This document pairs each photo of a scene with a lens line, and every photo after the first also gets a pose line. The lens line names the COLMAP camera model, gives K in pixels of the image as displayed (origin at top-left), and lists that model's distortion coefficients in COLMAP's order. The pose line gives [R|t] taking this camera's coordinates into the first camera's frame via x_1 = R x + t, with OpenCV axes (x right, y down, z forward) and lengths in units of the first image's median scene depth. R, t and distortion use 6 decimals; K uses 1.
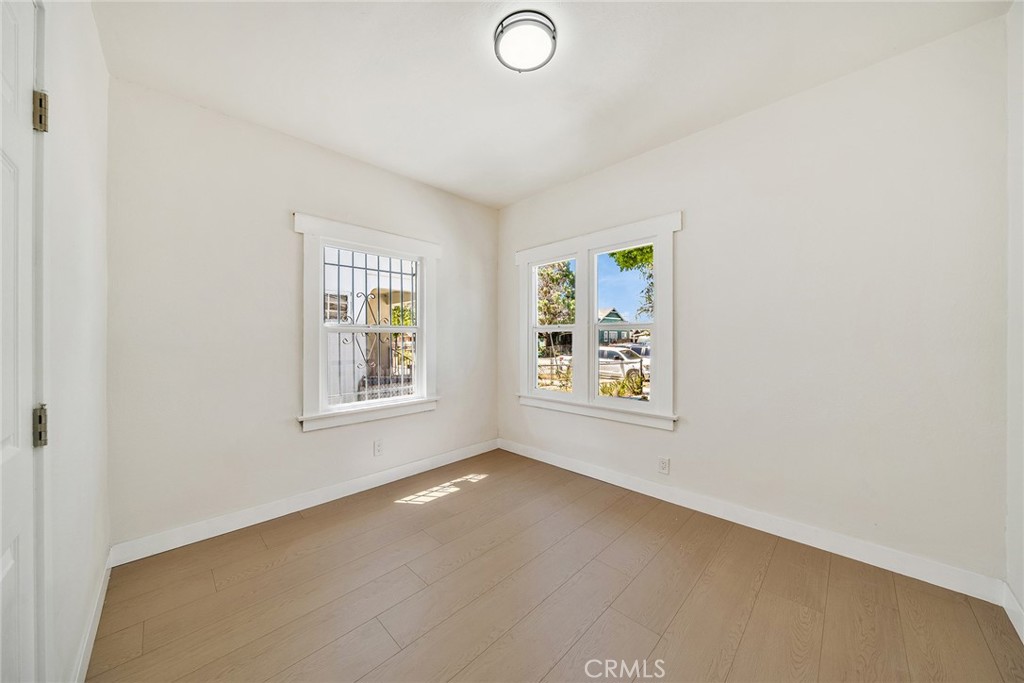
lens RADIAL K [[349.3, 0, 510.9], [0, 349.3, 338.9], [0, 0, 1]] dist [0.000611, -0.000038]
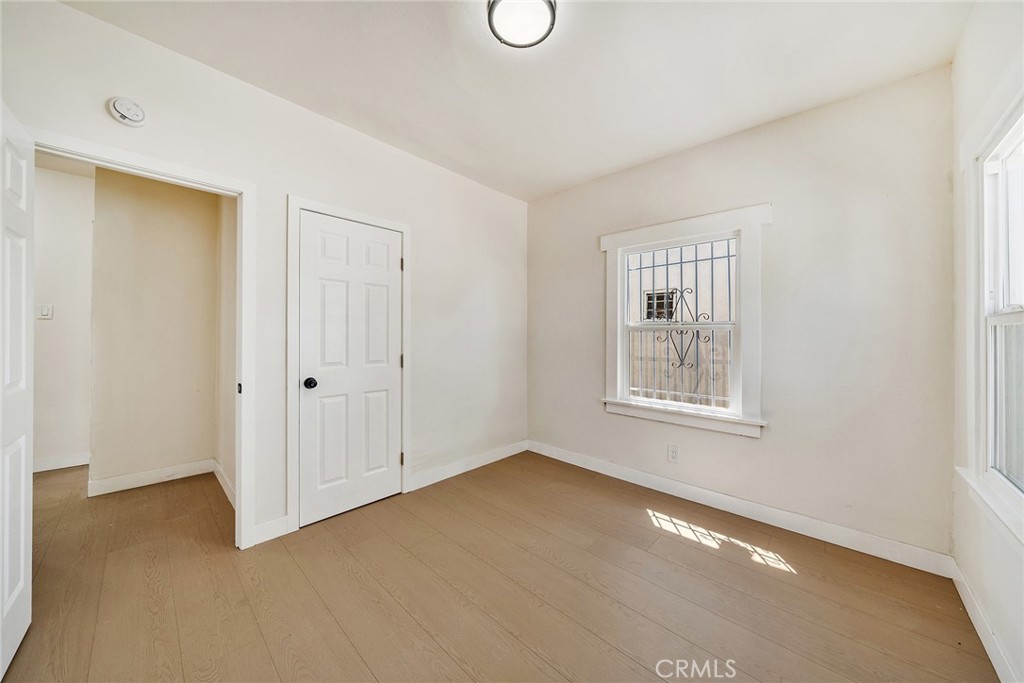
lens RADIAL K [[349.3, 0, 510.0], [0, 349.3, 333.6], [0, 0, 1]] dist [0.000611, -0.000038]
pose [[0.033357, 0.000526, -0.999443, 0.551147], [-0.012850, 0.999917, 0.000097, -0.004032], [0.999361, 0.012839, 0.033361, 0.544548]]
